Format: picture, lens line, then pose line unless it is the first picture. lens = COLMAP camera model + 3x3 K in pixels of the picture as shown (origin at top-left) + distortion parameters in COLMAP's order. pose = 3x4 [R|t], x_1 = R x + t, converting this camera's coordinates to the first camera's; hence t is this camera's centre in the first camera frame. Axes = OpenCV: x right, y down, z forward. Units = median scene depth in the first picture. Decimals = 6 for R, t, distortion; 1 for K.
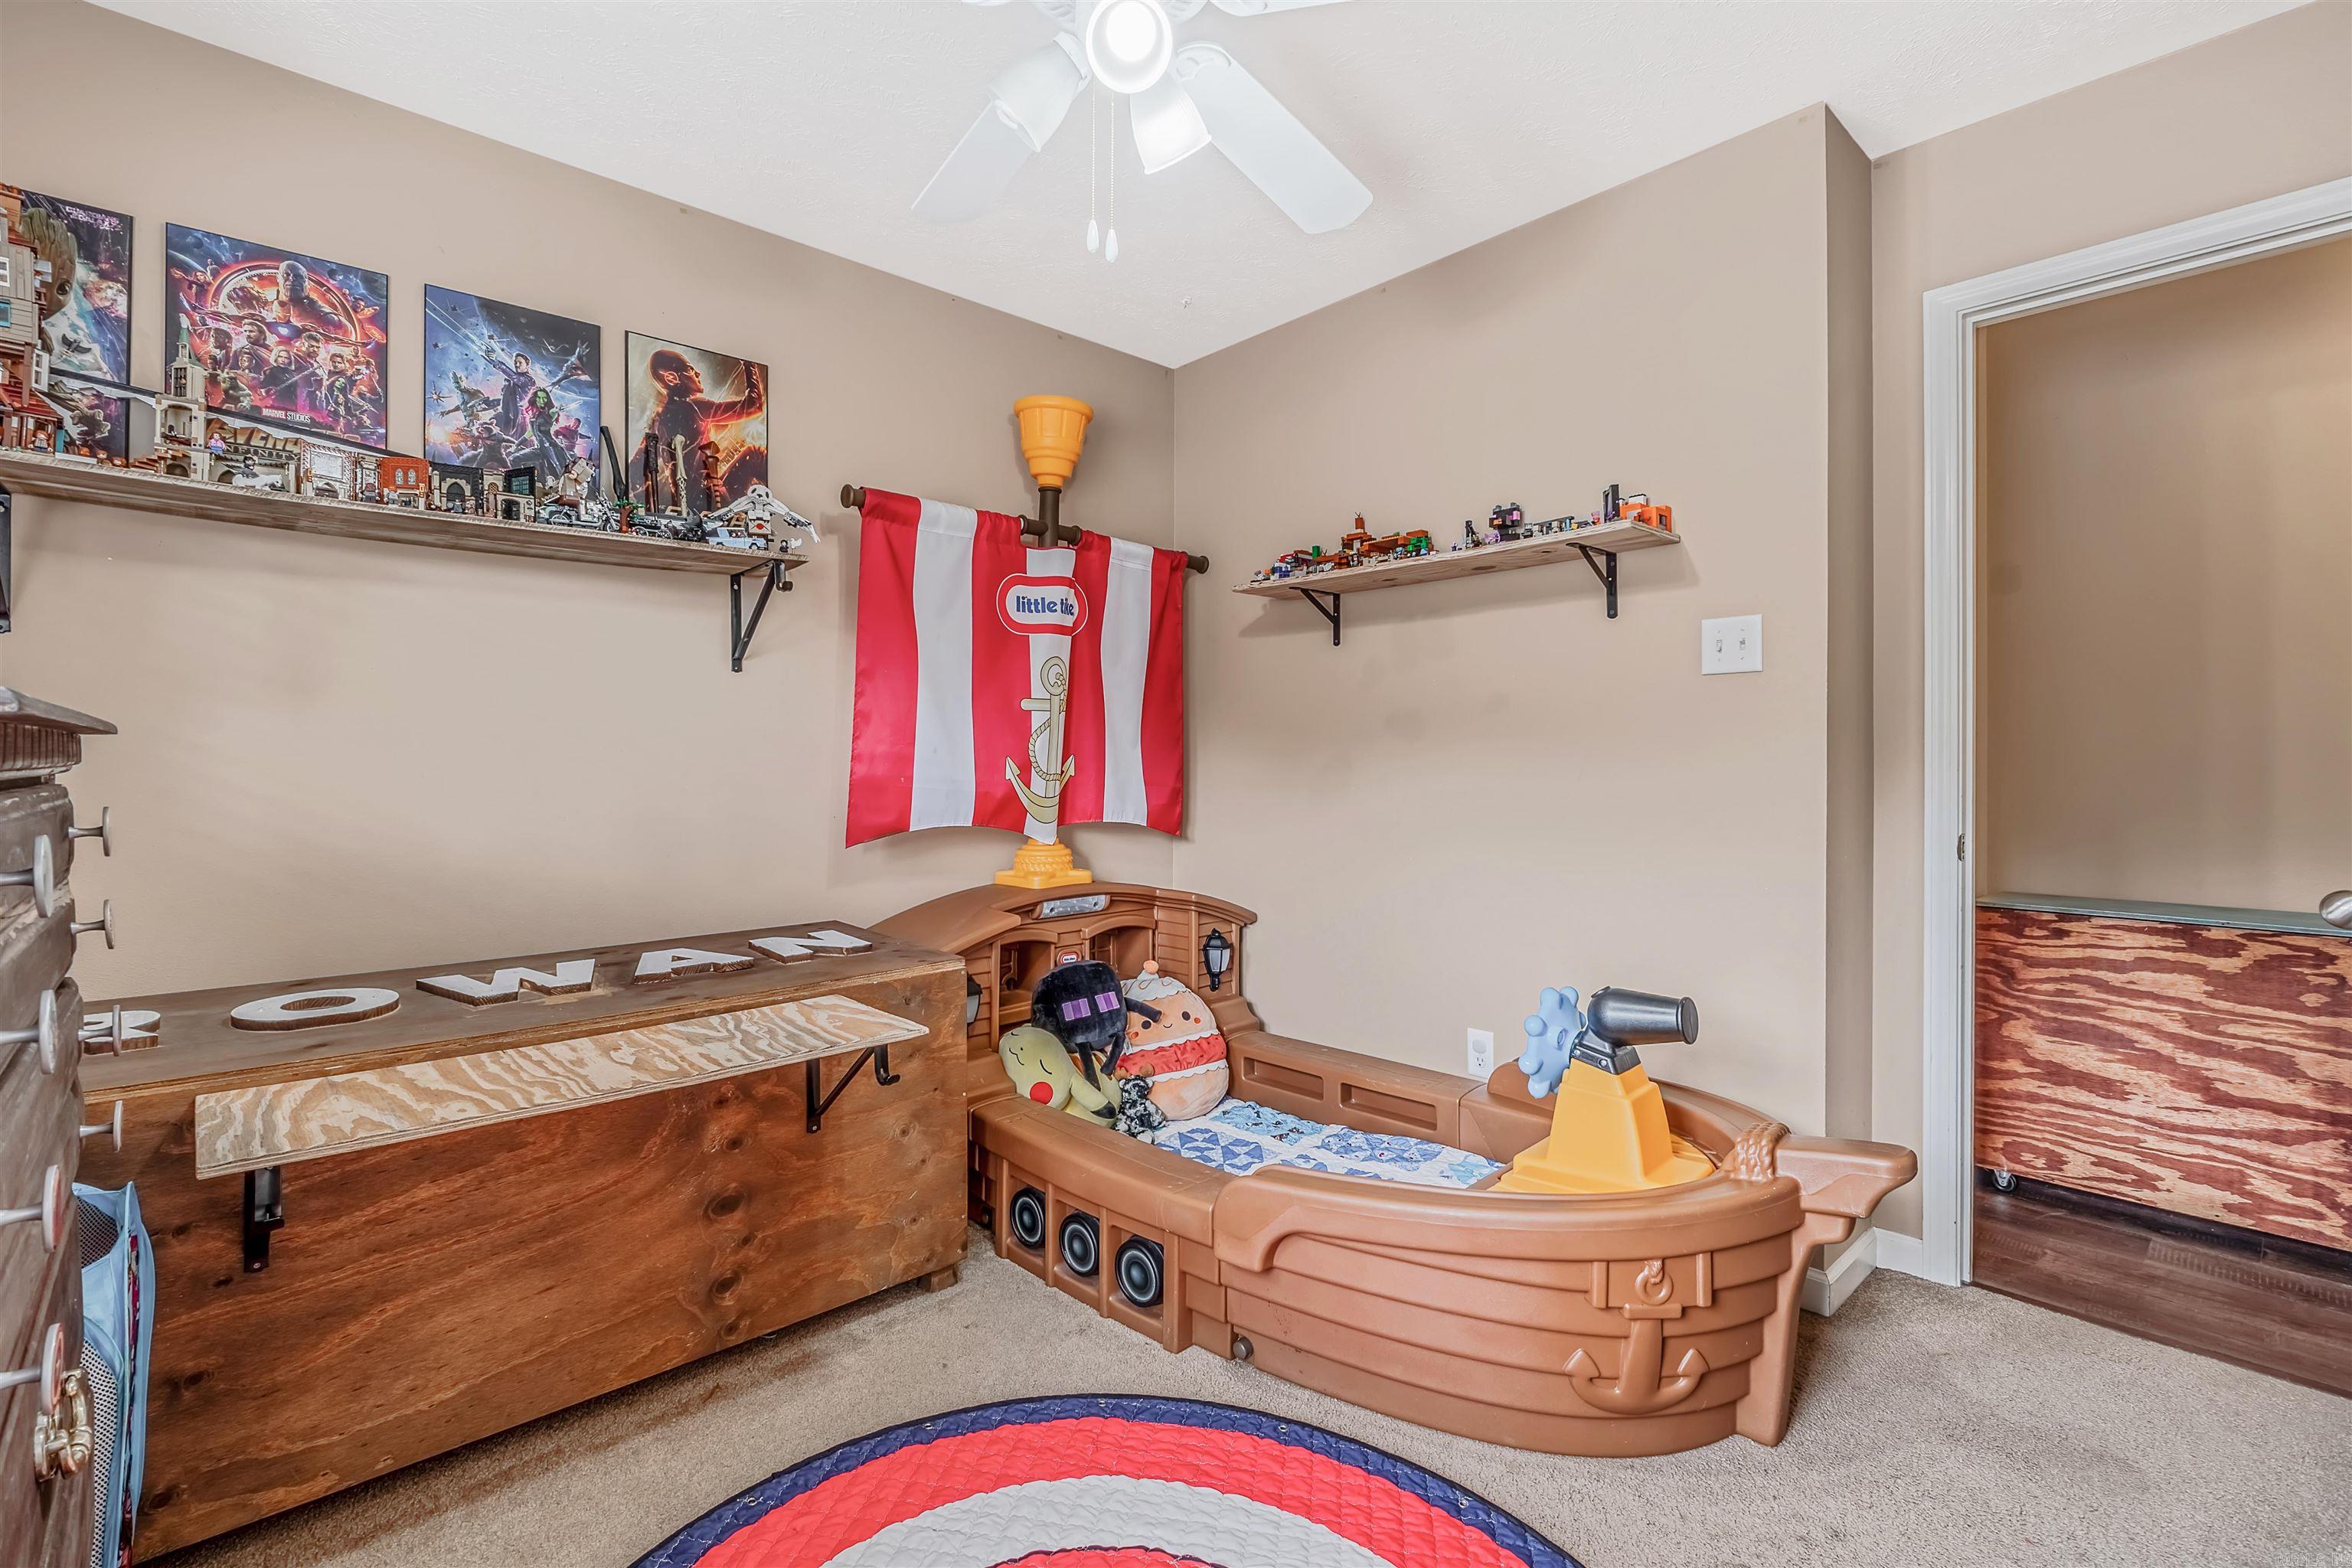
lens RADIAL K [[1050.6, 0, 1117.2], [0, 1050.6, 748.4], [0, 0, 1]] dist [-0.000423, -0.000187]
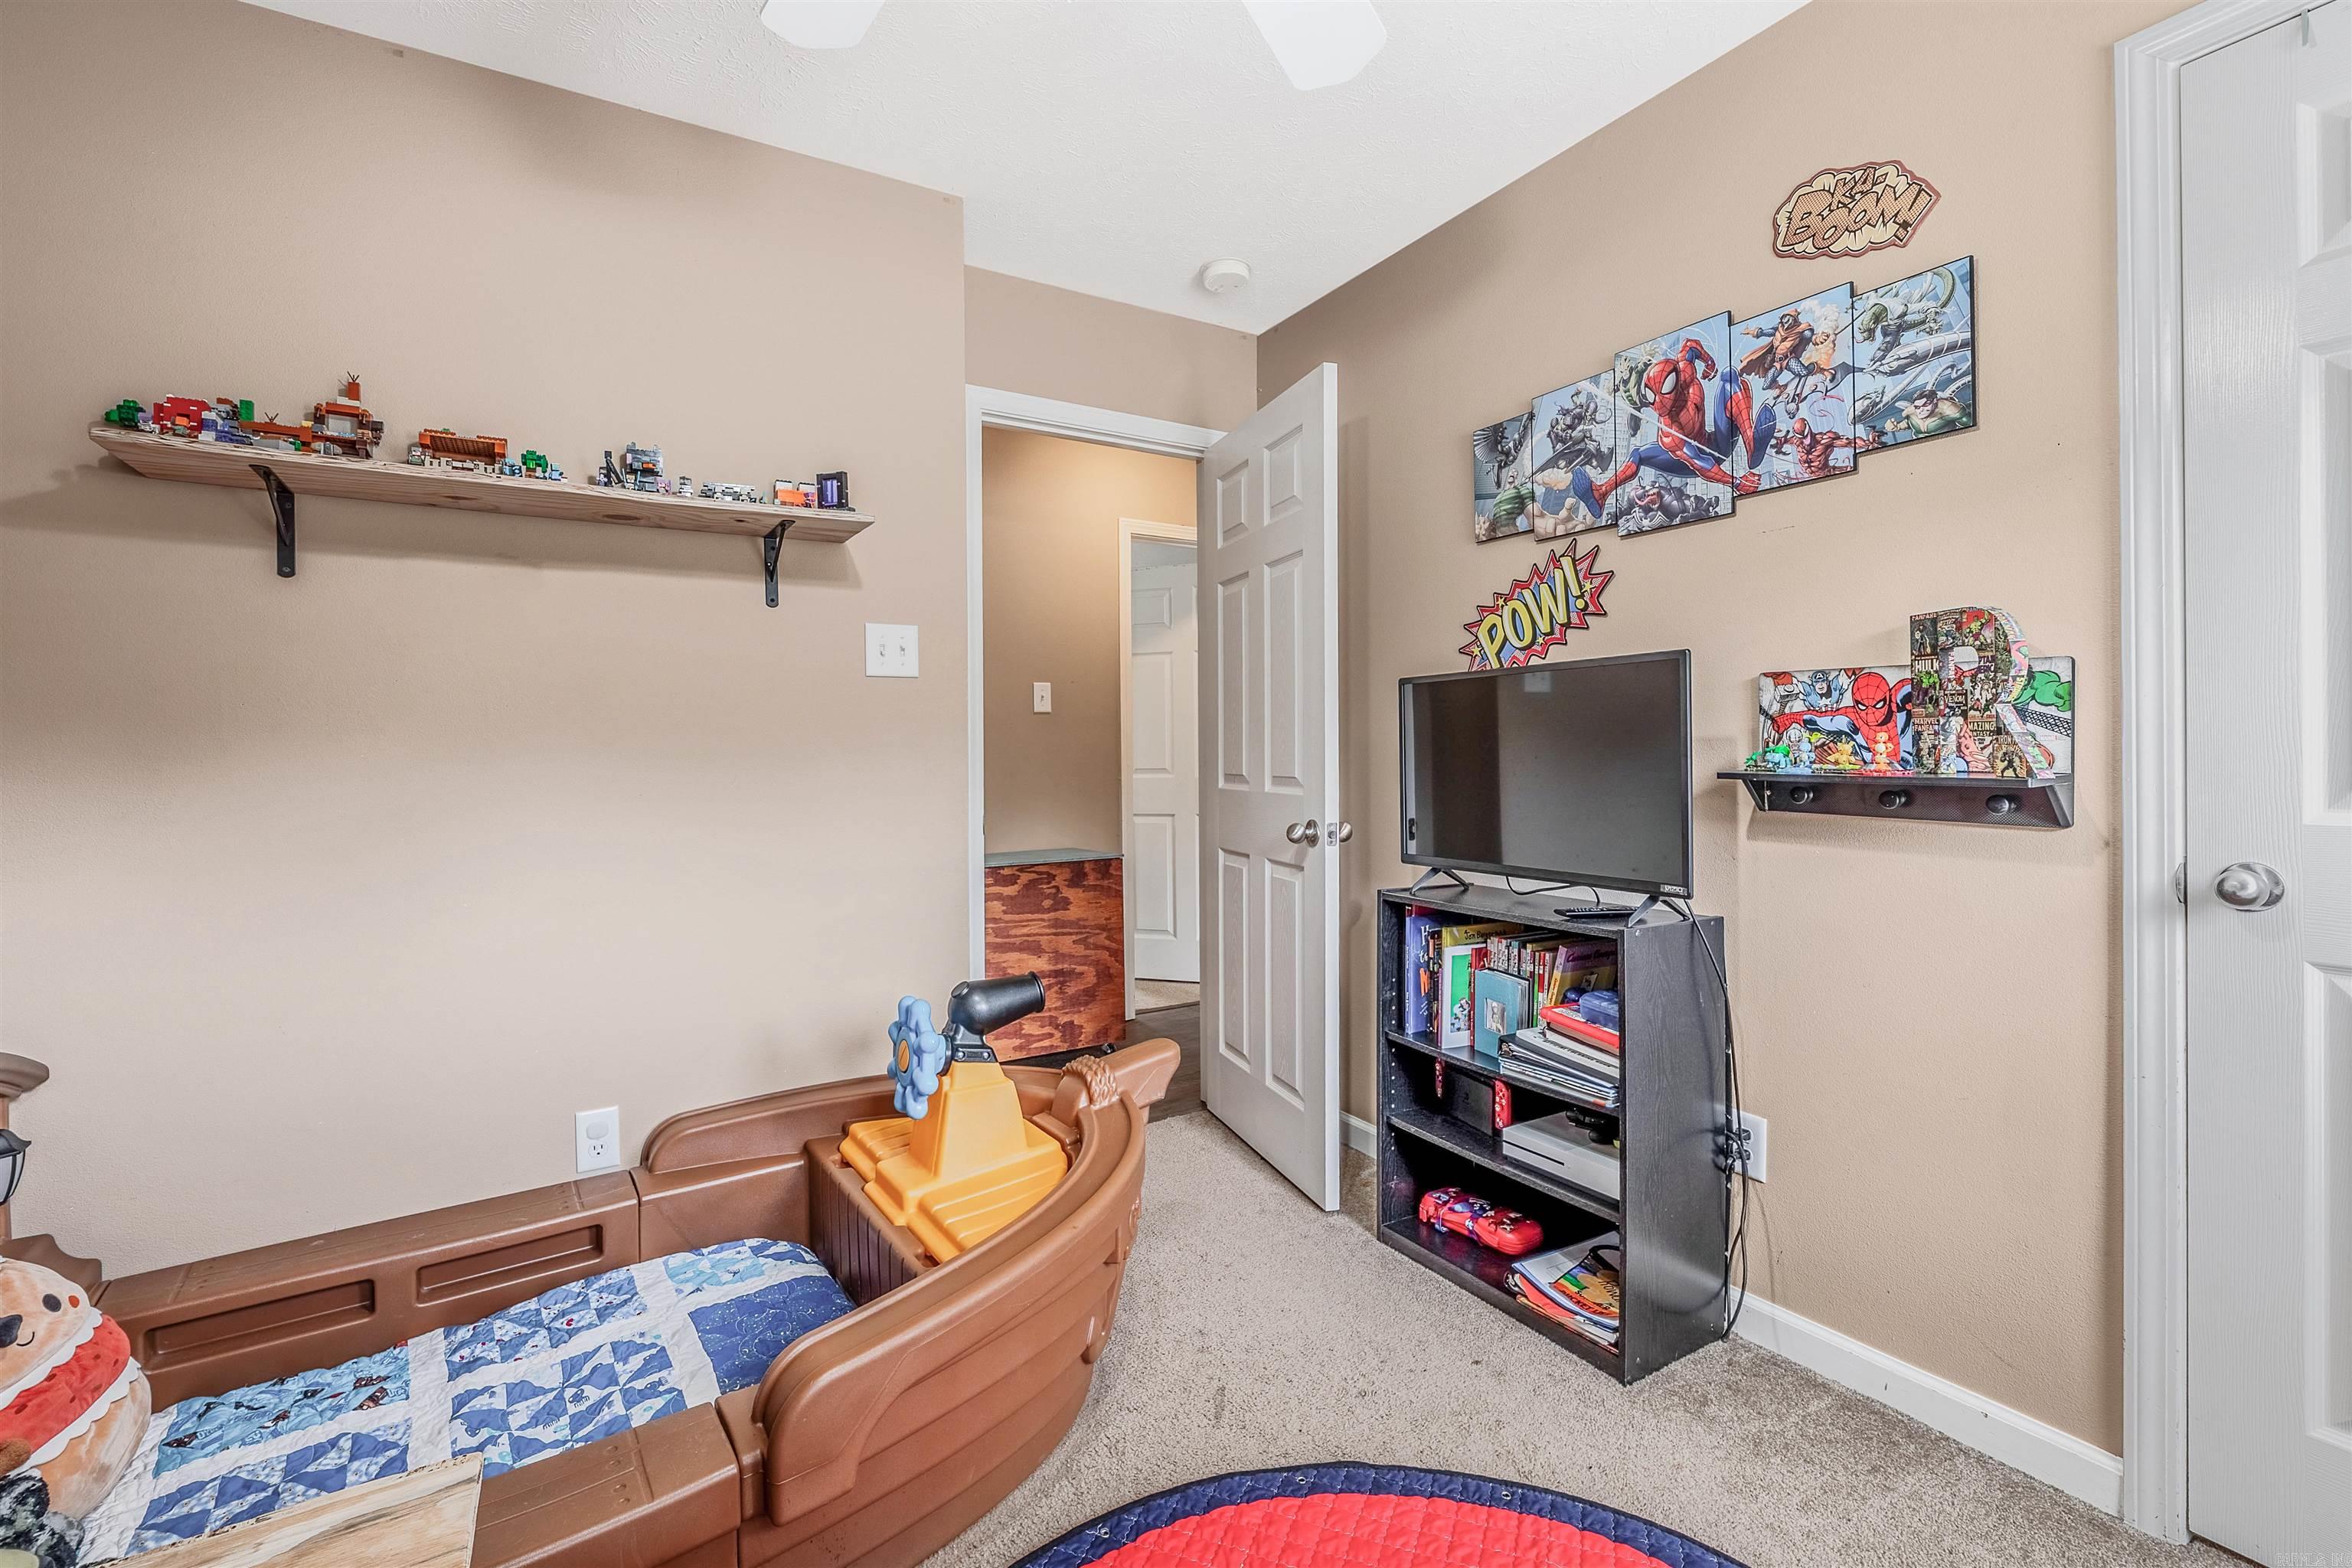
lens RADIAL K [[1041.0, 0, 1179.2], [0, 1041.0, 751.1], [0, 0, 1]] dist [-0.002159, -0.000507]
pose [[0.164138, -0.001309, 0.986437, -0.359808], [0.000189, 0.999999, 0.001296, 0.002248], [-0.986437, -0.000026, 0.164138, 0.470067]]
